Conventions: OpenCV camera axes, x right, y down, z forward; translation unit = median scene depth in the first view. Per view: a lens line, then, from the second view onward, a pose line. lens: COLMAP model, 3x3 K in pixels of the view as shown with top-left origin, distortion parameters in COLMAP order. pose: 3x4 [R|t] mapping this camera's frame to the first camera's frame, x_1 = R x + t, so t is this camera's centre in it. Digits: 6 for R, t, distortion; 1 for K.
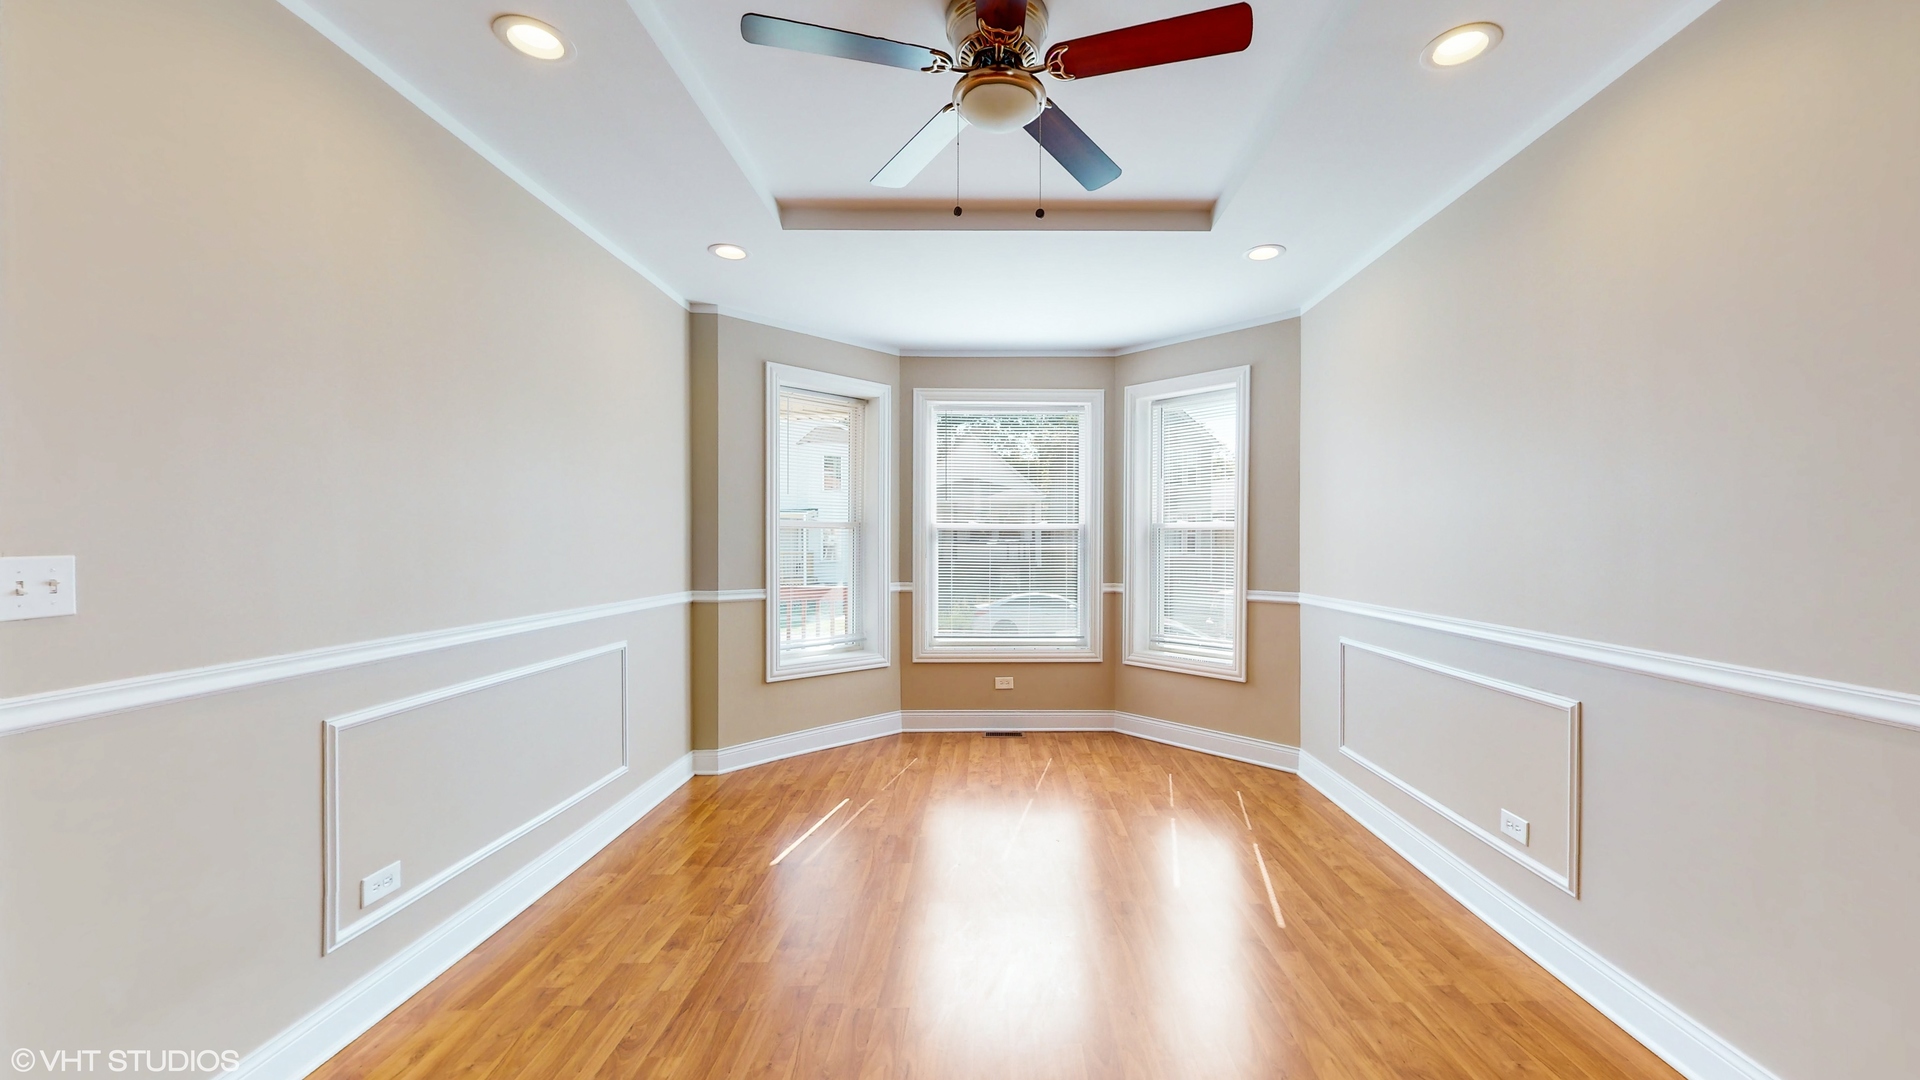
lens RADIAL K [[721.5, 0, 977.6], [0, 721.5, 541.3], [0, 0, 1]] dist [-0.000746, -0.000021]
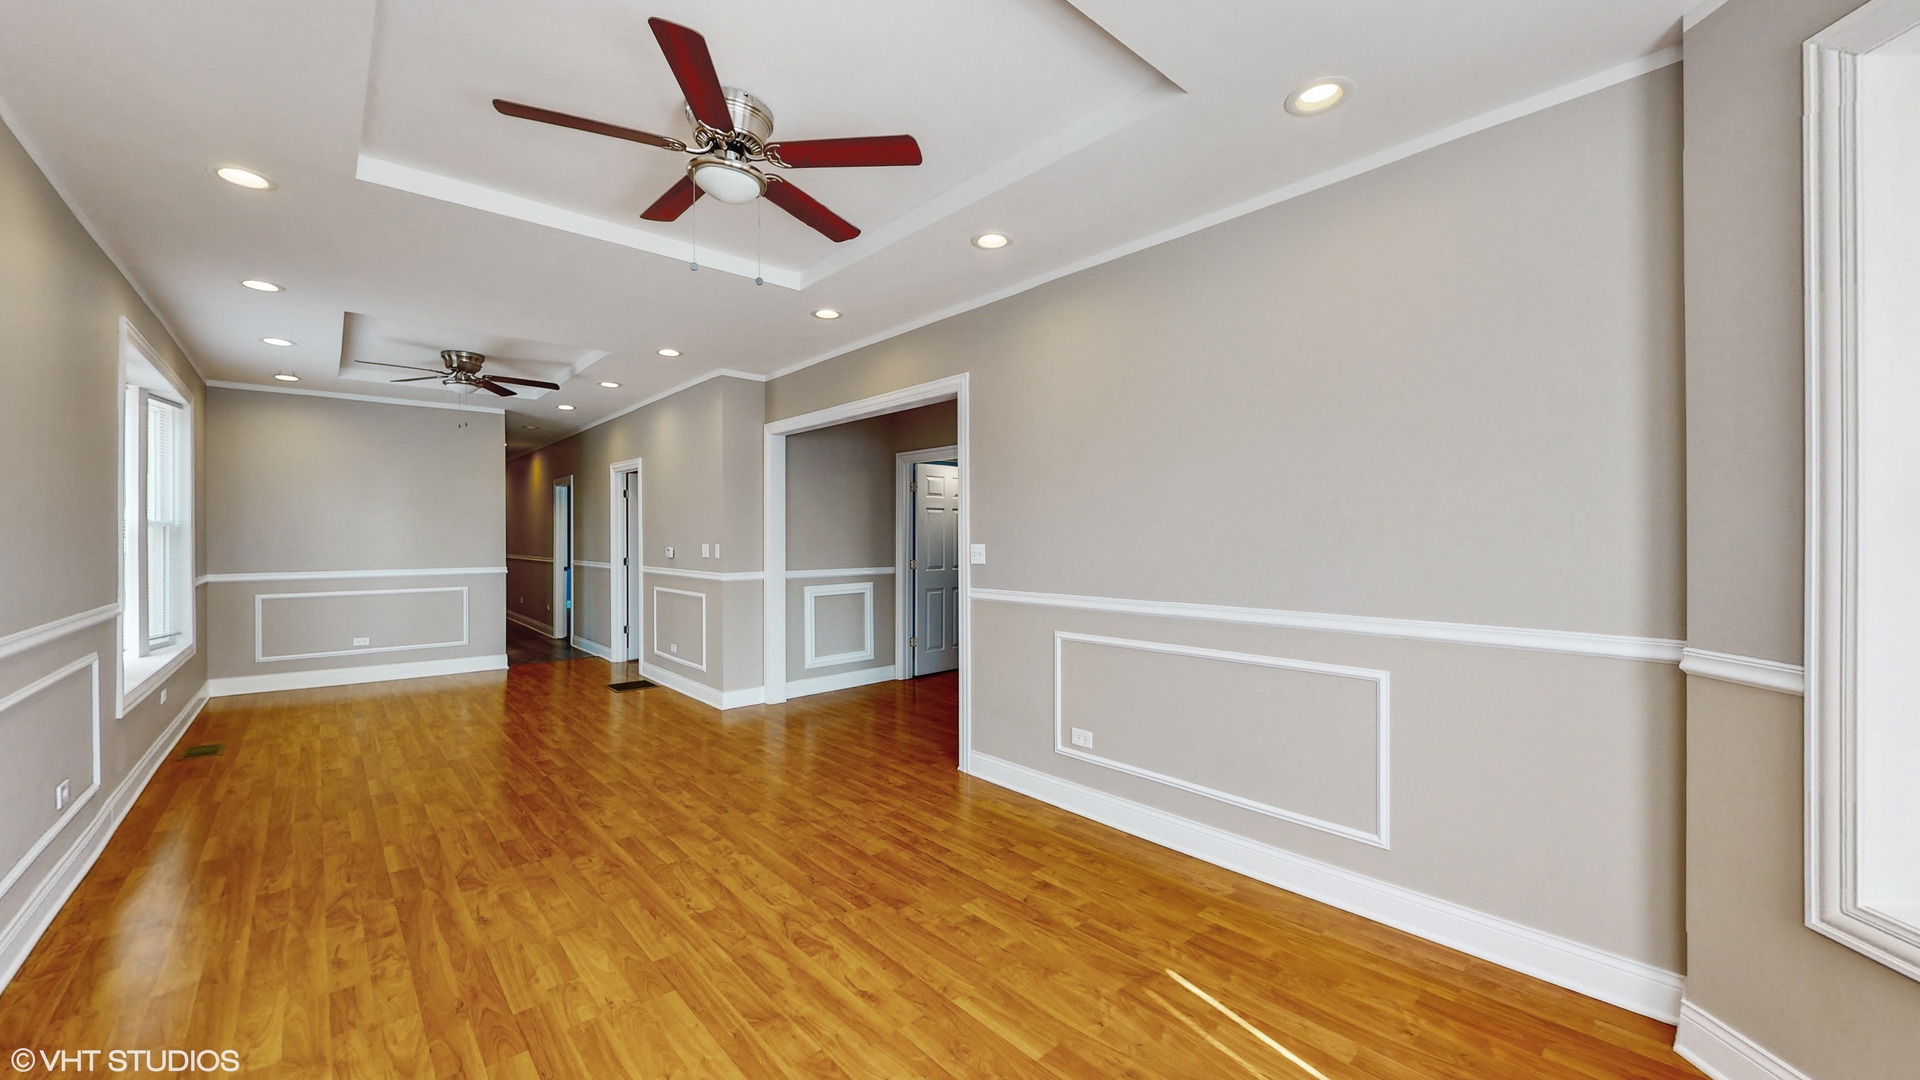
lens RADIAL K [[721.5, 0, 977.6], [0, 721.5, 541.3], [0, 0, 1]] dist [-0.000746, -0.000021]
pose [[-0.716482, 0.003770, -0.697595, 0.221427], [0.003401, 0.999992, 0.001910, 0.000925], [0.697597, -0.001004, -0.716490, 0.836226]]
